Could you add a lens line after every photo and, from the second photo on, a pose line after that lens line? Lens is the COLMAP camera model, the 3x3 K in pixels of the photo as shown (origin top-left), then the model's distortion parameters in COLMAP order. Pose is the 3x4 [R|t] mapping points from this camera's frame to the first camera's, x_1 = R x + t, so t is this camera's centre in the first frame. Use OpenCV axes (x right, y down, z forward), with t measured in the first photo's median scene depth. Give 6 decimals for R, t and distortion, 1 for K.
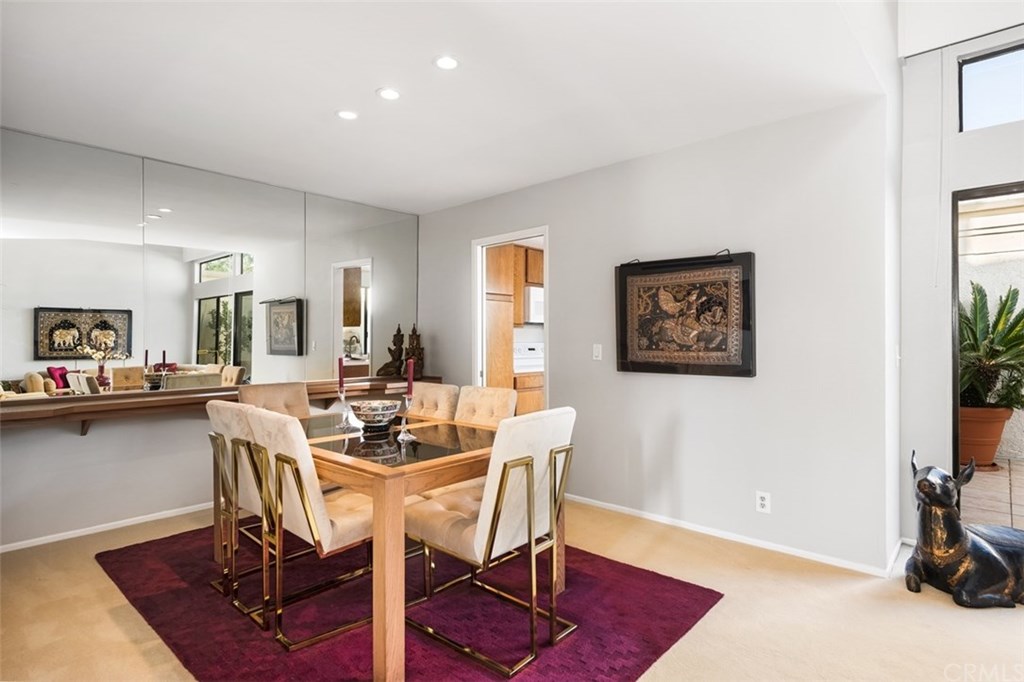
lens RADIAL K [[532.9, 0, 519.2], [0, 532.9, 341.4], [0, 0, 1]] dist [0.027020, -0.006554]
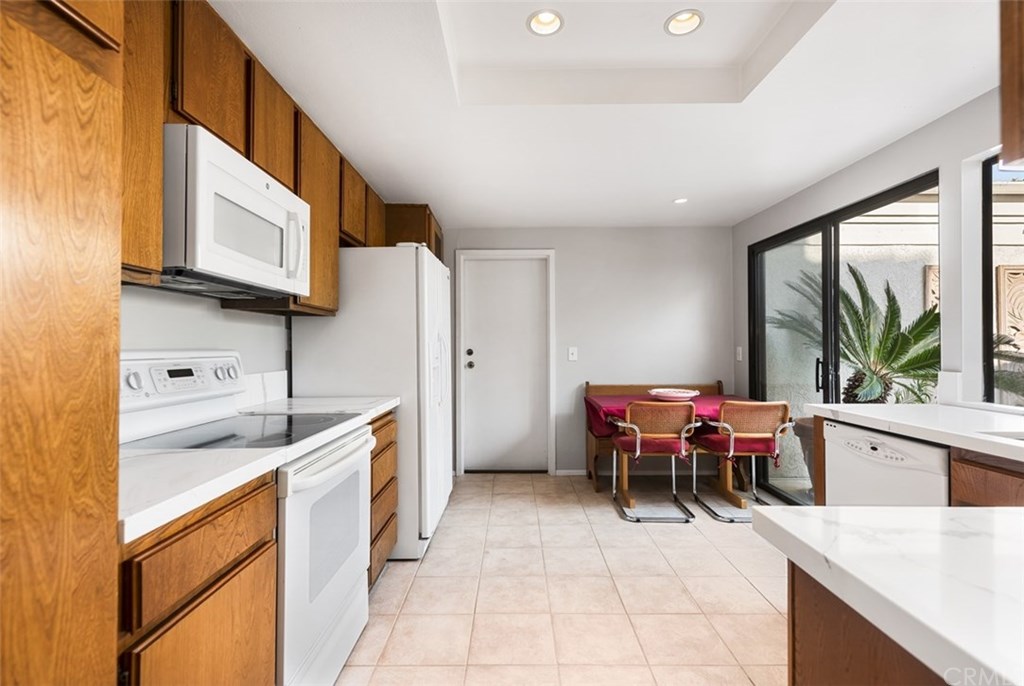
lens RADIAL K [[481.7, 0, 512.8], [0, 481.7, 338.9], [0, 0, 1]] dist [0.011667, -0.003699]
pose [[0.748500, 0.006596, 0.663102, -0.034398], [0.001019, 0.999938, -0.011097, -0.002206], [-0.663134, 0.008982, 0.748447, 1.370111]]
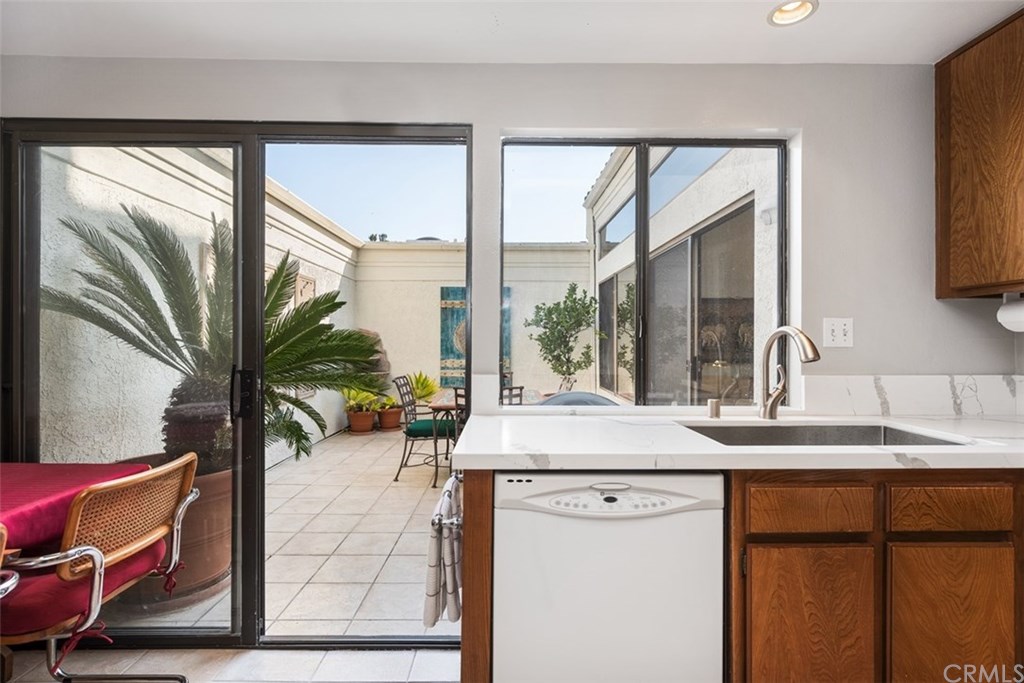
lens RADIAL K [[481.7, 0, 512.9], [0, 481.7, 341.3], [0, 0, 1]] dist [0.011667, -0.003699]
pose [[-0.669412, -0.002097, 0.742888, 0.443407], [-0.004488, 0.999989, -0.001222, -0.000850], [-0.742878, -0.004152, -0.669414, 1.830307]]
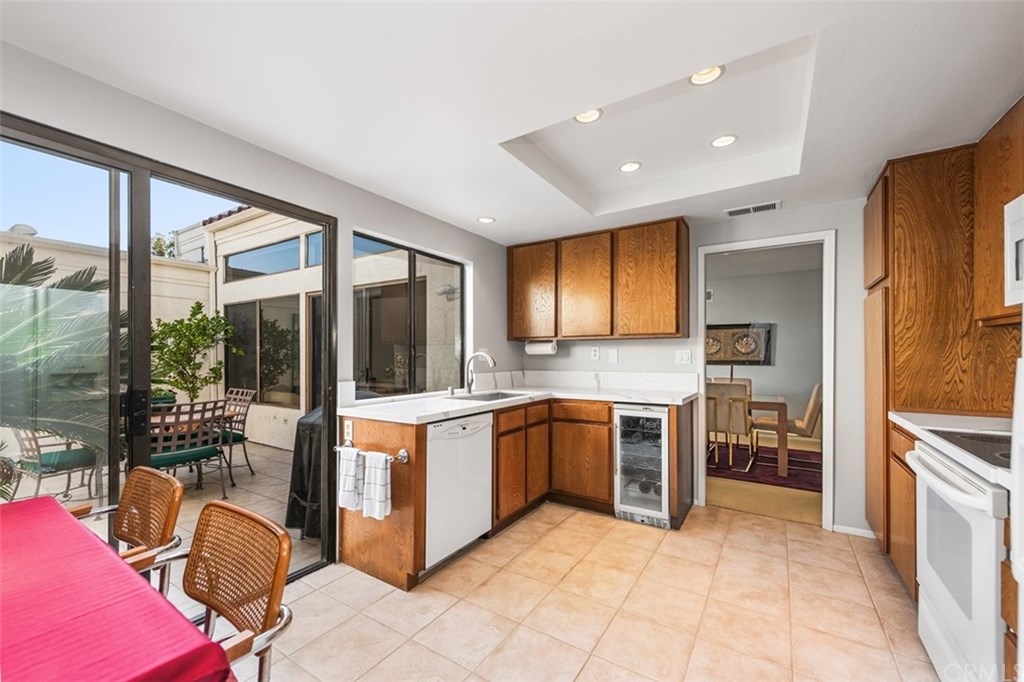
lens RADIAL K [[402.5, 0, 511.3], [0, 402.5, 359.0], [0, 0, 1]] dist [0.008564, -0.003316]
pose [[-0.989618, 0.002784, -0.143693, 0.693520], [0.002099, 0.999986, 0.004916, -0.006129], [0.143705, 0.004563, -0.989610, 2.250934]]
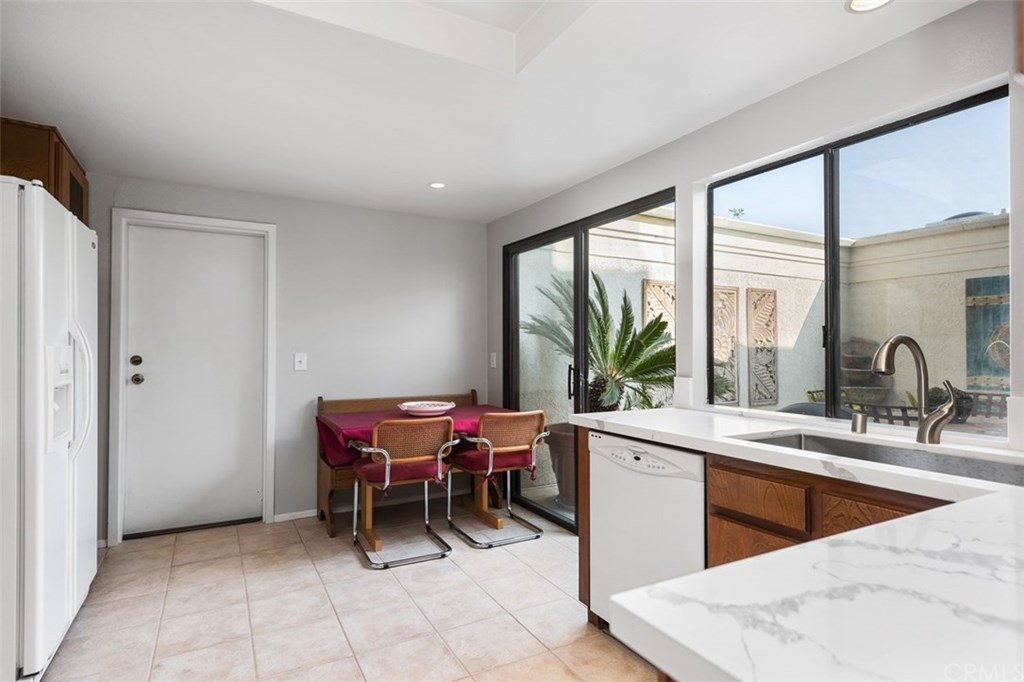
lens RADIAL K [[532.9, 0, 521.4], [0, 532.9, 342.3], [0, 0, 1]] dist [0.027020, -0.006554]
pose [[0.317459, 0.013491, 0.948176, 0.038504], [-0.003362, 0.999909, -0.013101, -0.003608], [-0.948266, 0.000971, 0.317475, 1.448453]]
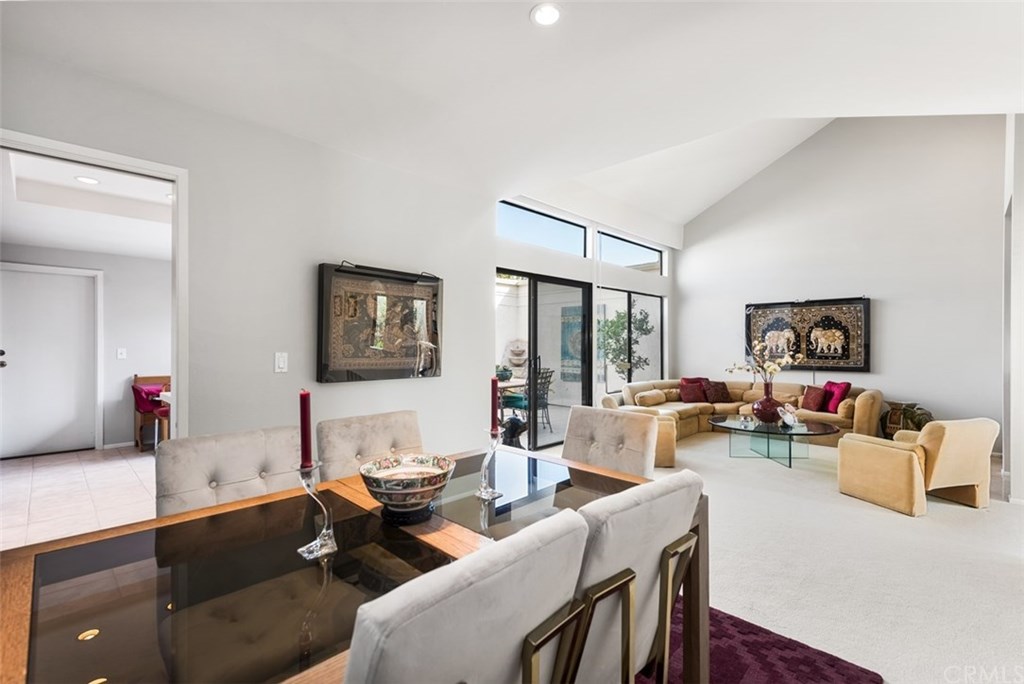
lens RADIAL K [[459.2, 0, 509.7], [0, 459.2, 346.3], [0, 0, 1]] dist [0.002811, -0.001969]
pose [[0.052841, -0.000325, 0.998603, -0.635501], [-0.002753, 0.999996, 0.000472, -0.005928], [-0.998599, -0.002774, 0.052839, 0.740774]]
